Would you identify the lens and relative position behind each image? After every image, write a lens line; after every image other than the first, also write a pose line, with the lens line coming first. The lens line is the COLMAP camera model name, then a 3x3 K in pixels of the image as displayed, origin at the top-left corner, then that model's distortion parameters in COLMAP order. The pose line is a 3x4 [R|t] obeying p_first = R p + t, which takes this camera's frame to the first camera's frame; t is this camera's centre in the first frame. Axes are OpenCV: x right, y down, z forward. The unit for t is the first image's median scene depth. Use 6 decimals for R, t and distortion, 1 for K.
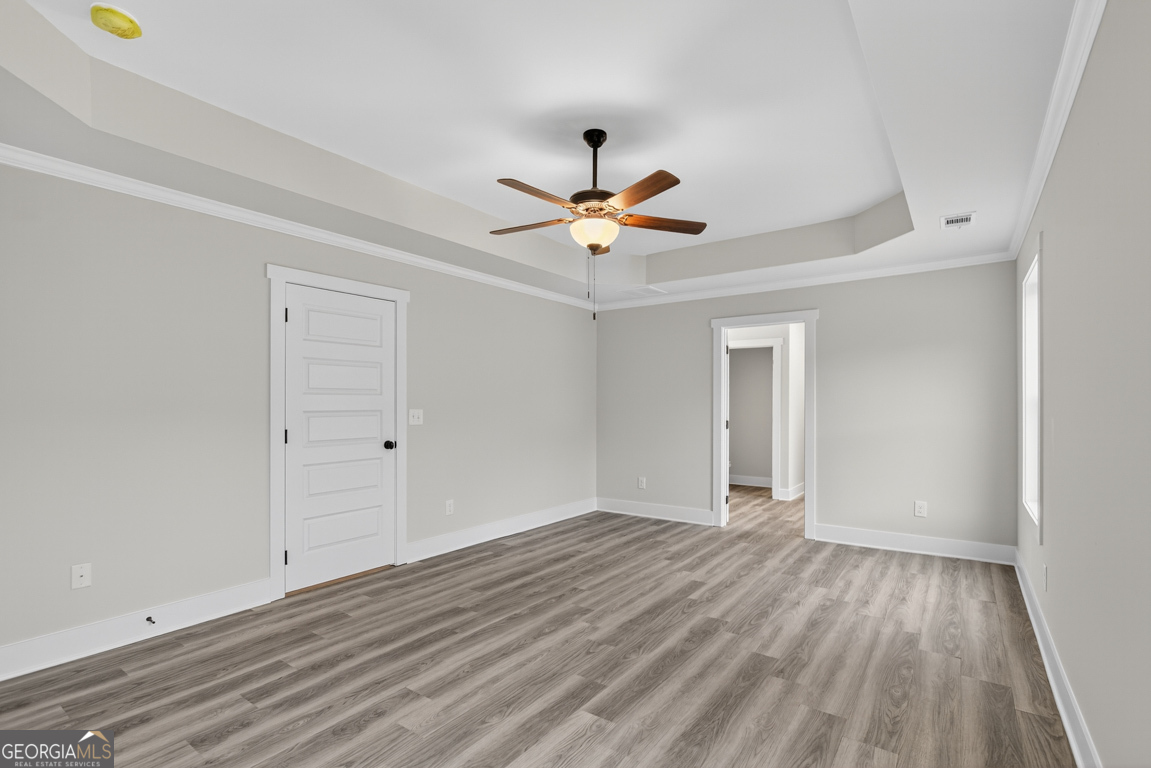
lens RADIAL K [[537.1, 0, 586.7], [0, 537.1, 389.8], [0, 0, 1]] dist [0.000093, 0.000995]
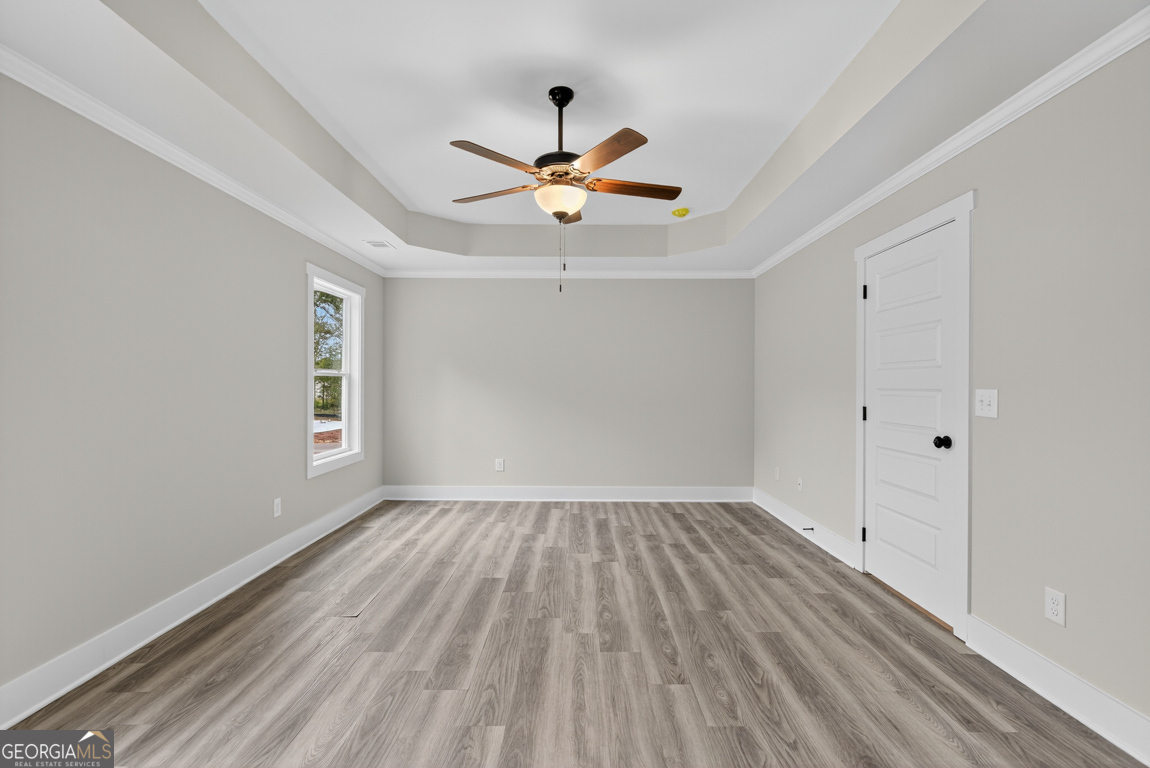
lens RADIAL K [[519.6, 0, 571.5], [0, 519.6, 379.1], [0, 0, 1]] dist [-0.001412, 0.001046]
pose [[-0.821413, -0.005061, -0.570311, 0.463282], [0.016100, 0.999356, -0.032056, 0.047314], [0.570106, -0.035513, -0.820803, 1.571657]]
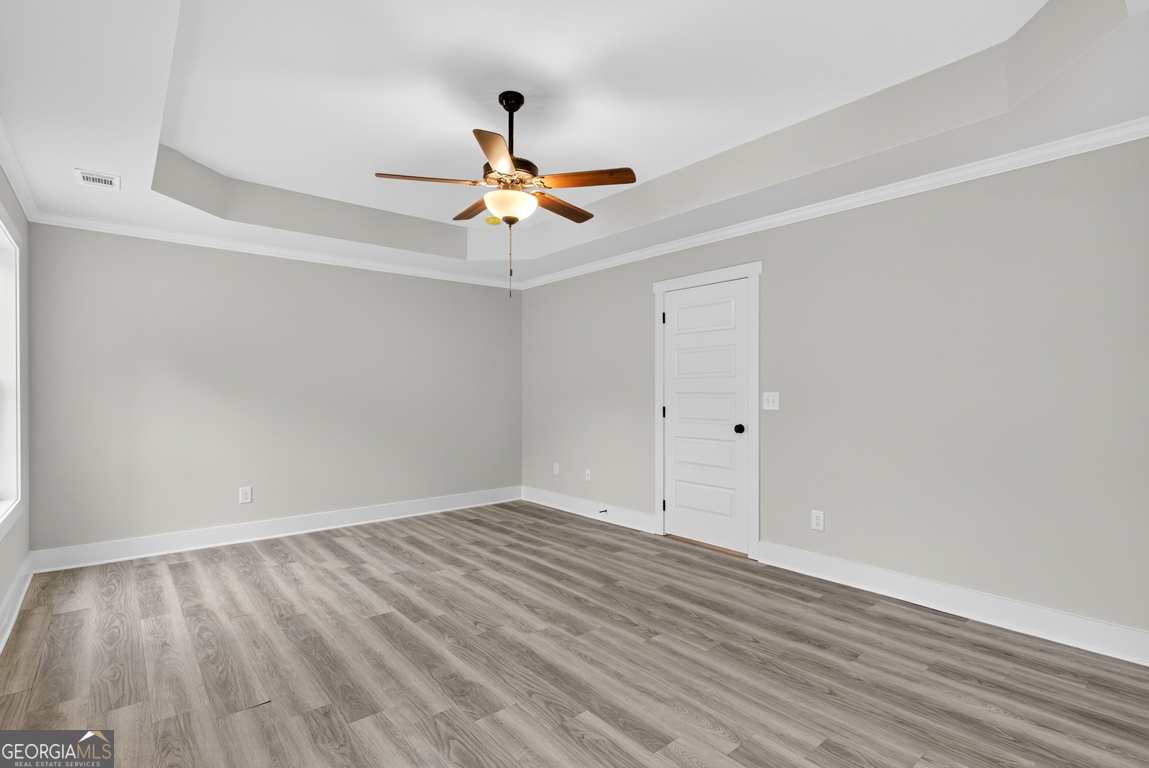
lens RADIAL K [[554.7, 0, 590.2], [0, 554.7, 384.4], [0, 0, 1]] dist [-0.003784, 0.000266]
pose [[-0.243761, -0.008253, -0.969800, 0.823352], [0.029546, 0.999436, -0.015932, 0.038468], [0.969385, -0.032538, -0.243380, 1.223562]]
